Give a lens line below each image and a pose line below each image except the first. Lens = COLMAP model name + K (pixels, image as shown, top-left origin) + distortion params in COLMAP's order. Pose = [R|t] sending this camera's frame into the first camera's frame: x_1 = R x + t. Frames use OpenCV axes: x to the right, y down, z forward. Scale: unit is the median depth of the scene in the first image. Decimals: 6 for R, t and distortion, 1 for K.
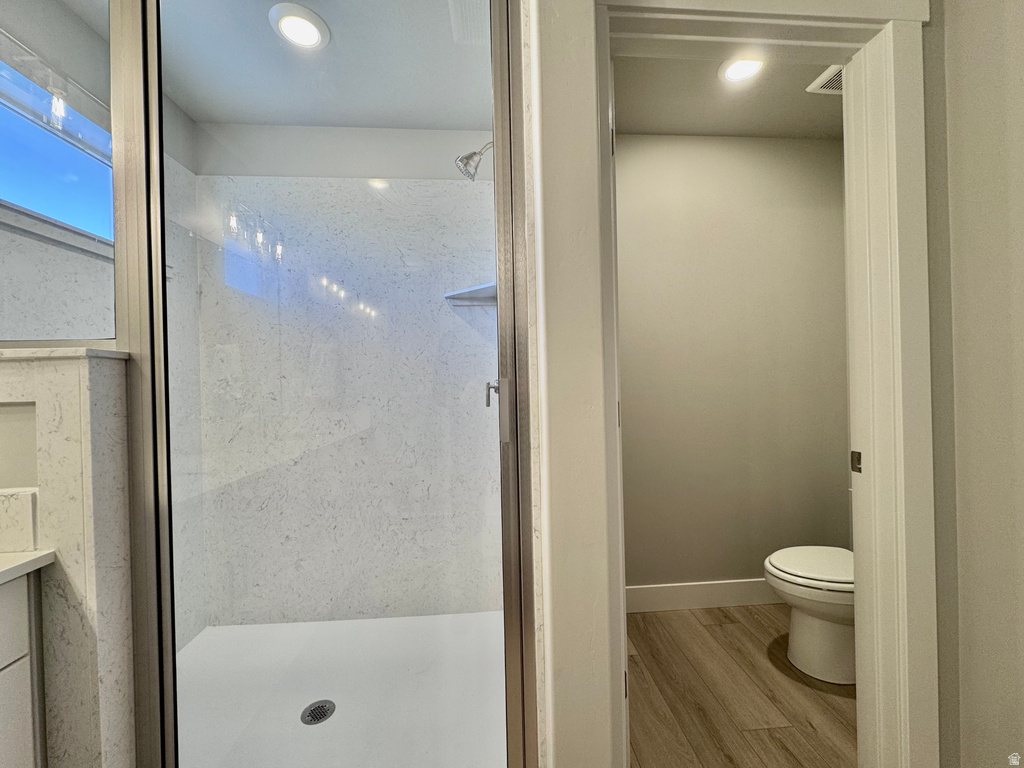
lens RADIAL K [[409.8, 0, 513.4], [0, 409.8, 382.2], [0, 0, 1]] dist [-0.001692, -0.000128]
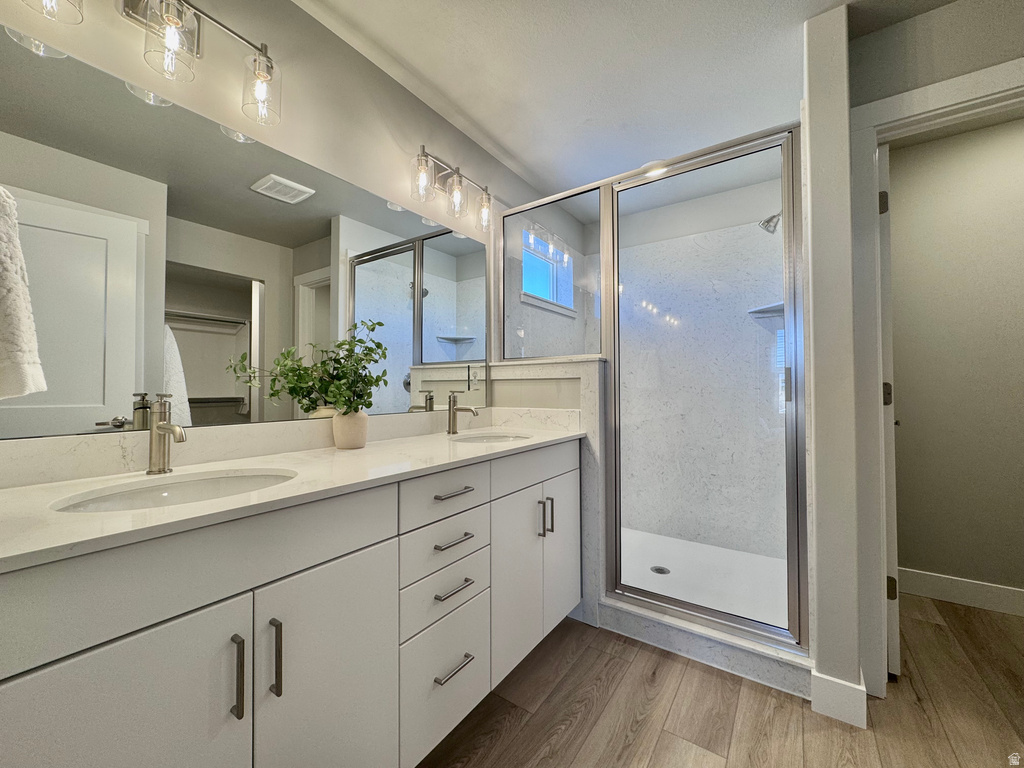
lens RADIAL K [[409.8, 0, 513.4], [0, 409.8, 382.2], [0, 0, 1]] dist [-0.001692, -0.000128]
pose [[0.781875, 0.009126, -0.623368, 0.069768], [-0.015149, 0.999876, -0.004363, 0.037993], [0.623251, 0.012855, 0.781916, -0.528556]]
